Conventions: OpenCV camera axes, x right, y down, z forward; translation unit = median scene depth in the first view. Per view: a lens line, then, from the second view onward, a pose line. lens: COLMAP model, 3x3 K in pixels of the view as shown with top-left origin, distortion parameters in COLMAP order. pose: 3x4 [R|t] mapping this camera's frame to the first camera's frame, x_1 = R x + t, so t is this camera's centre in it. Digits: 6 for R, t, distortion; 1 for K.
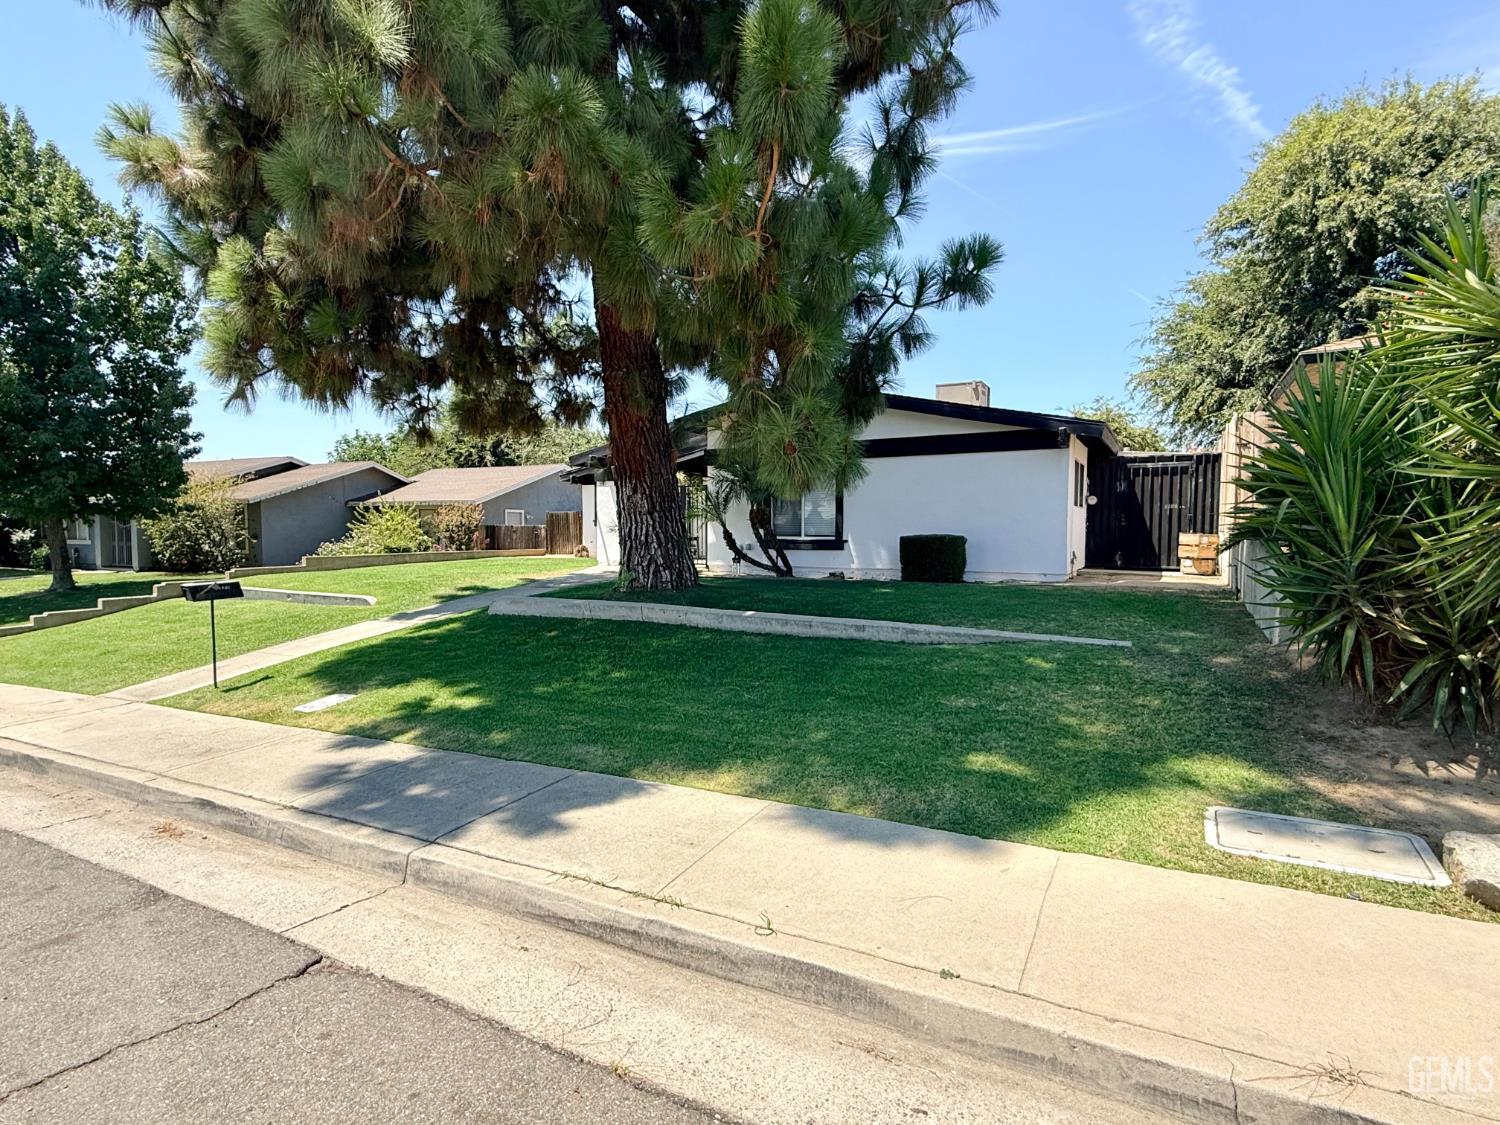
lens RADIAL K [[753.2, 0, 746.9], [0, 753.2, 561.9], [0, 0, 1]] dist [0.004049, -0.001116]
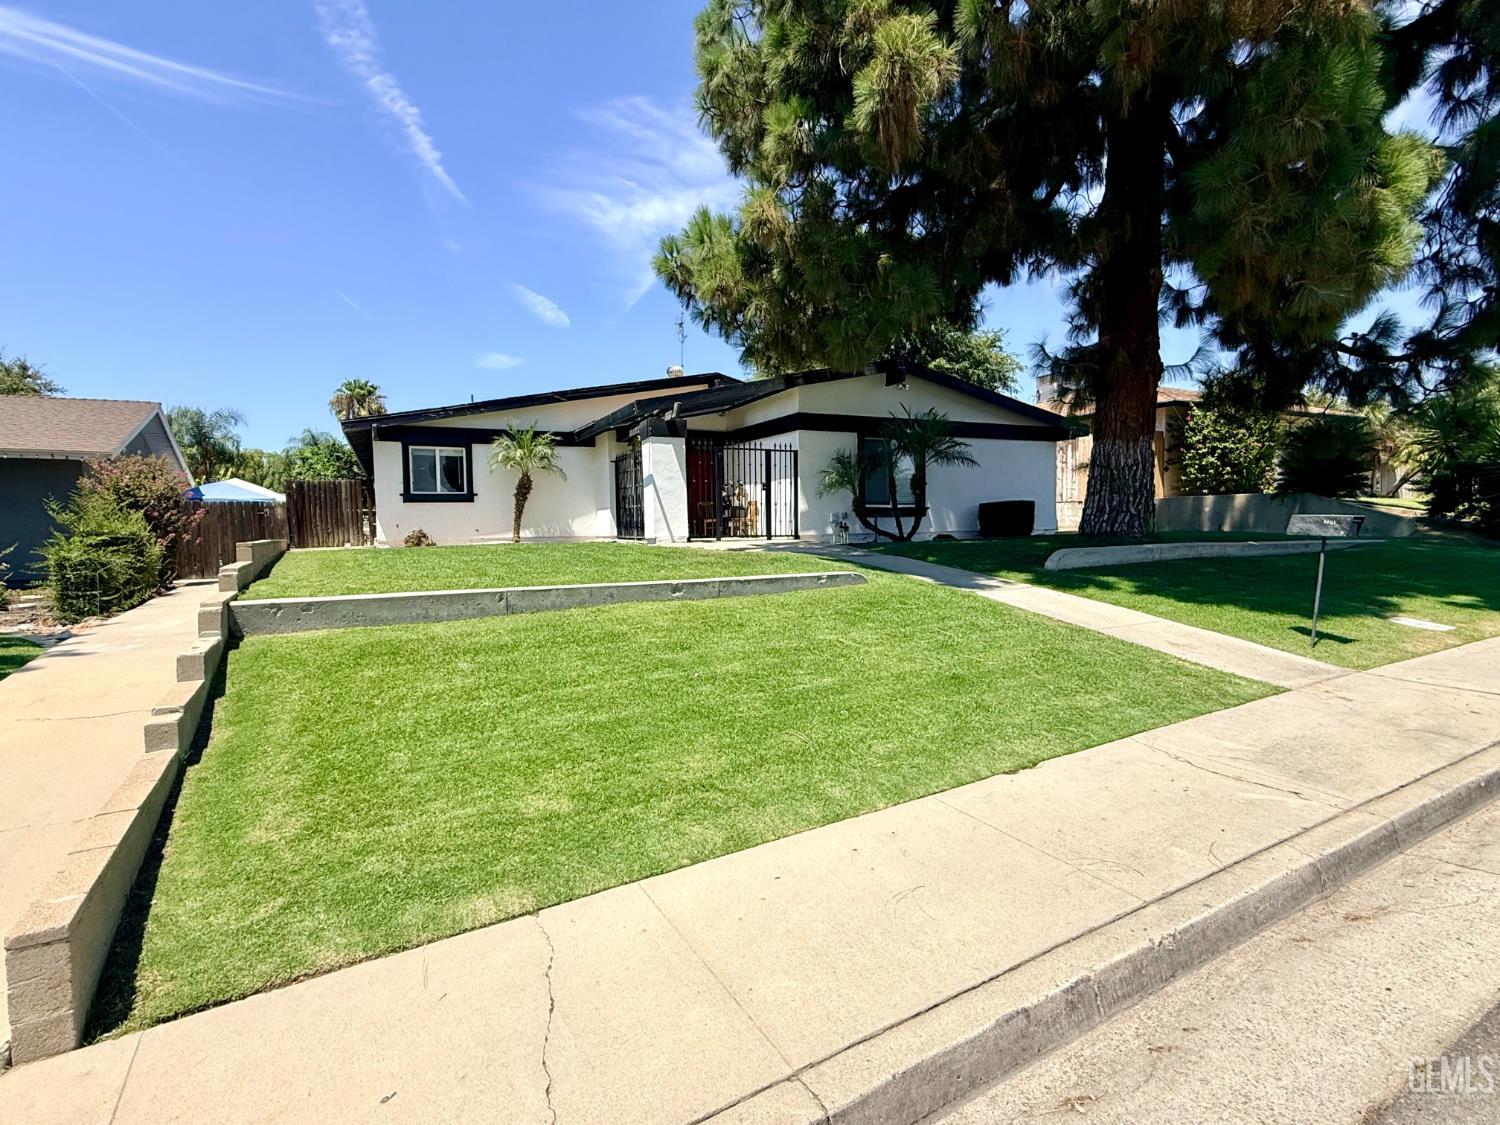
lens RADIAL K [[753.2, 0, 750.3], [0, 753.2, 563.5], [0, 0, 1]] dist [0.004049, -0.001116]
pose [[0.566273, -0.050934, 0.822642, -0.998992], [0.054567, 0.998216, 0.024243, 0.014584], [-0.822409, 0.031161, 0.568042, 0.600848]]
